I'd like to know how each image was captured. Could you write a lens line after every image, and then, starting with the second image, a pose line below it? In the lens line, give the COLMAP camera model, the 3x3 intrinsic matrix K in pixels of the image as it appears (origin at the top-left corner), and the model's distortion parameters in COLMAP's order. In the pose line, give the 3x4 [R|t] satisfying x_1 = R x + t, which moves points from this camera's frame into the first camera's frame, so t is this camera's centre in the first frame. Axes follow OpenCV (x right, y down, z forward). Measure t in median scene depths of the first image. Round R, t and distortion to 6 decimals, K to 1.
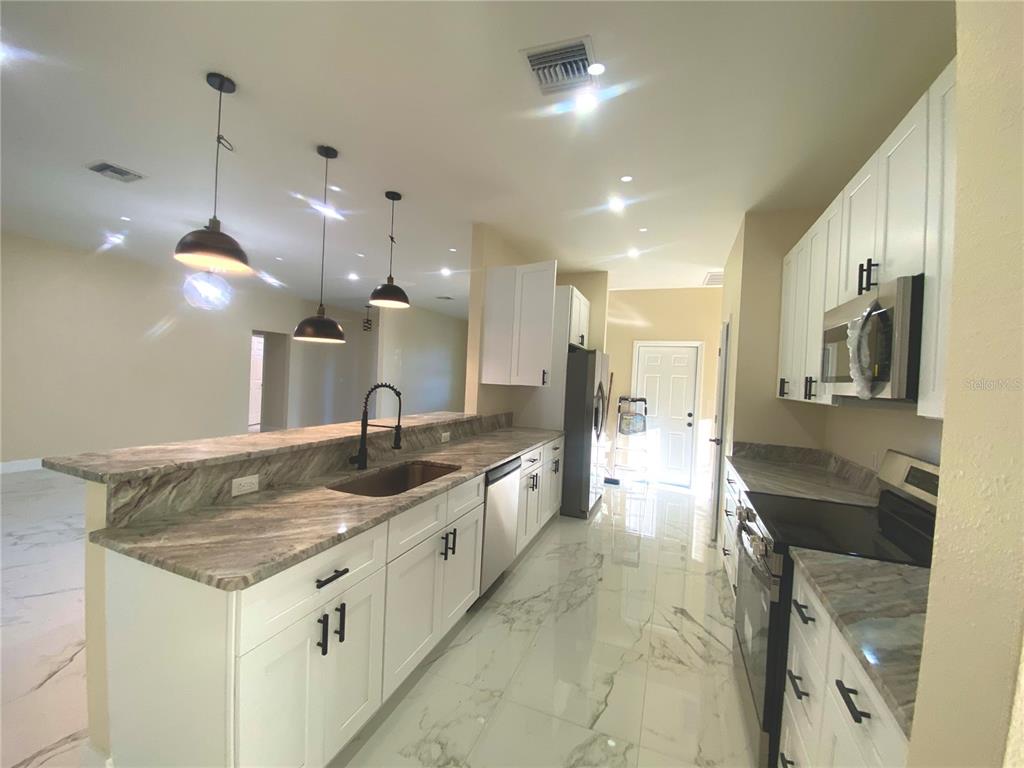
lens RADIAL K [[409.2, 0, 510.3], [0, 409.2, 378.4], [0, 0, 1]] dist [0.000115, -0.000200]
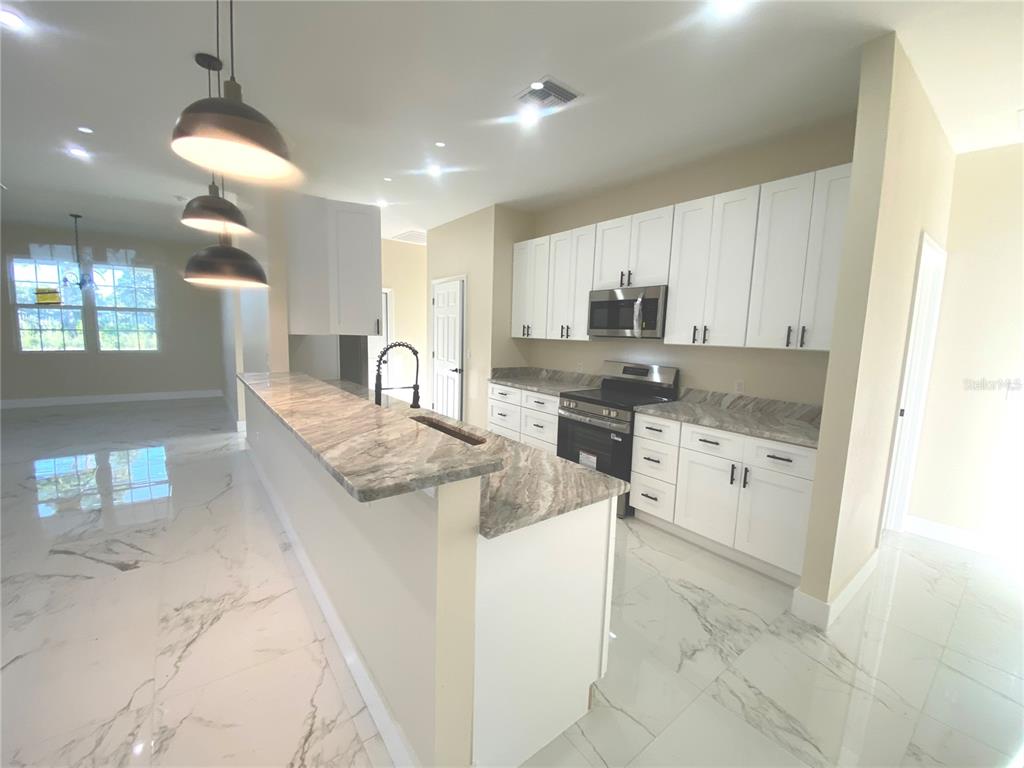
lens RADIAL K [[409.2, 0, 510.3], [0, 409.2, 378.4], [0, 0, 1]] dist [0.000115, -0.000200]
pose [[0.520313, -0.134070, 0.843386, -1.070123], [-0.001461, 0.987458, 0.157874, -0.060830], [-0.853975, -0.083376, 0.513591, 0.318102]]
